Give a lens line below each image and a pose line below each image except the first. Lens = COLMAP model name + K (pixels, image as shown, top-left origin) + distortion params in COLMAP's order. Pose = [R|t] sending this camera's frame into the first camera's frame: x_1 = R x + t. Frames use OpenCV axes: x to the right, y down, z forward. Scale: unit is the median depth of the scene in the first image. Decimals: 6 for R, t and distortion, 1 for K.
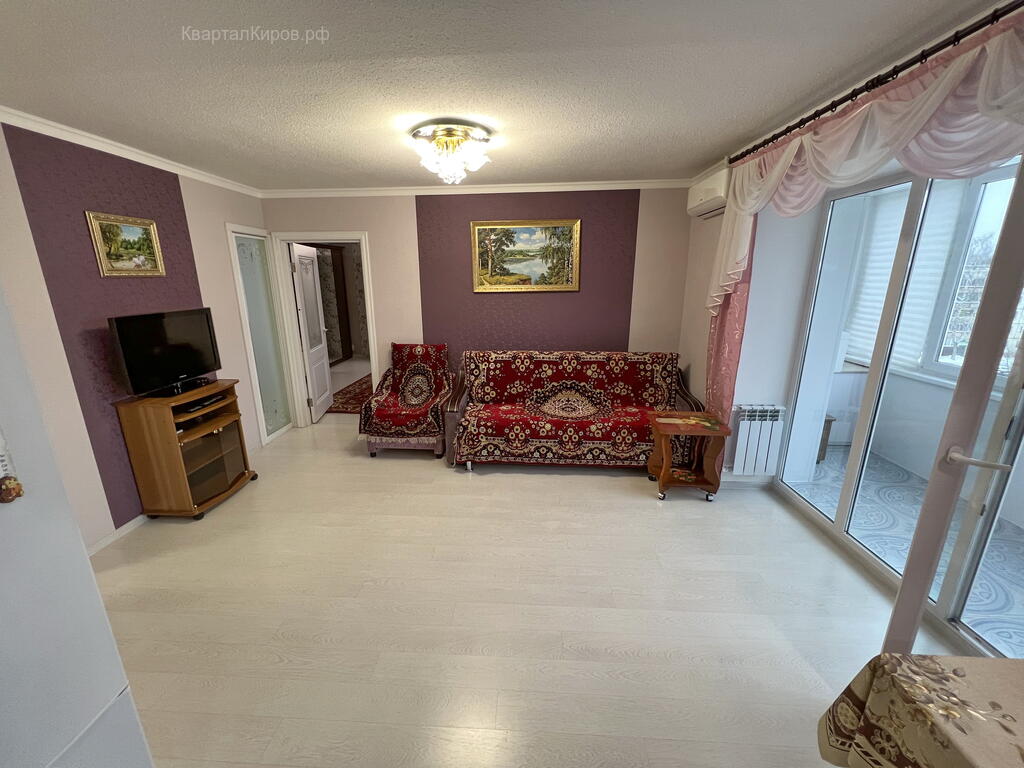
lens RADIAL K [[412.3, 0, 507.9], [0, 412.3, 386.4], [0, 0, 1]] dist [-0.000040, 0.000681]
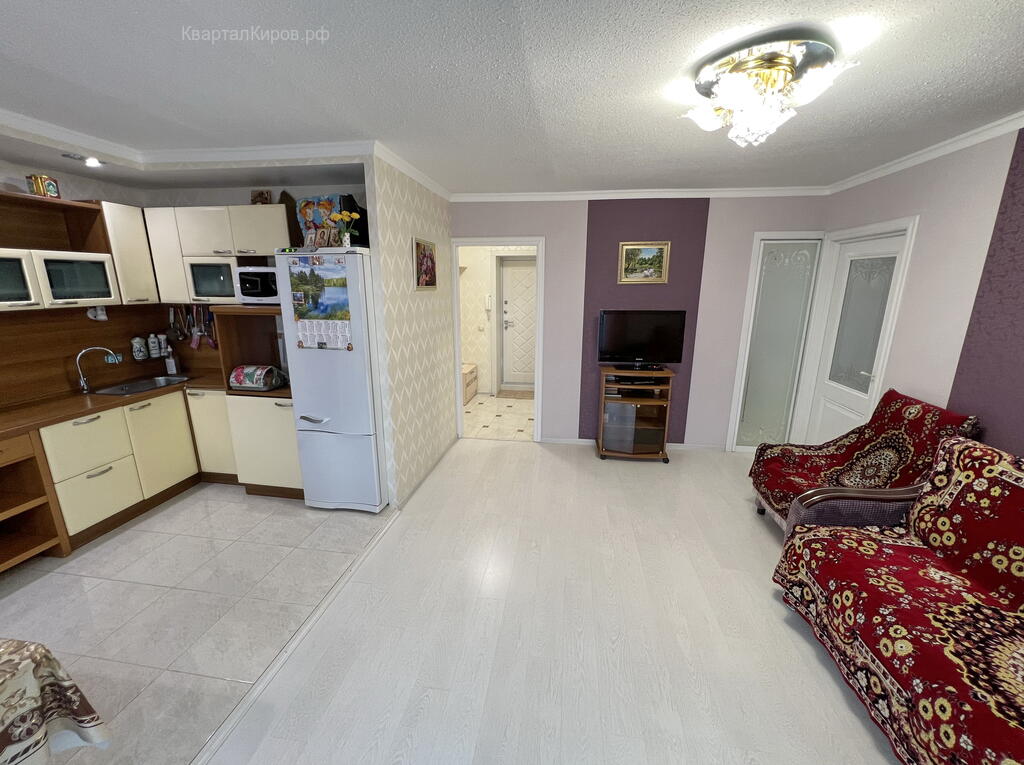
lens RADIAL K [[412.3, 0, 507.9], [0, 412.3, 384.9], [0, 0, 1]] dist [-0.000040, 0.000681]
pose [[-0.092078, 0.237876, -0.966921, 0.438393], [-0.258510, 0.932041, 0.253912, -0.139520], [0.961610, 0.273339, -0.024327, 0.522283]]
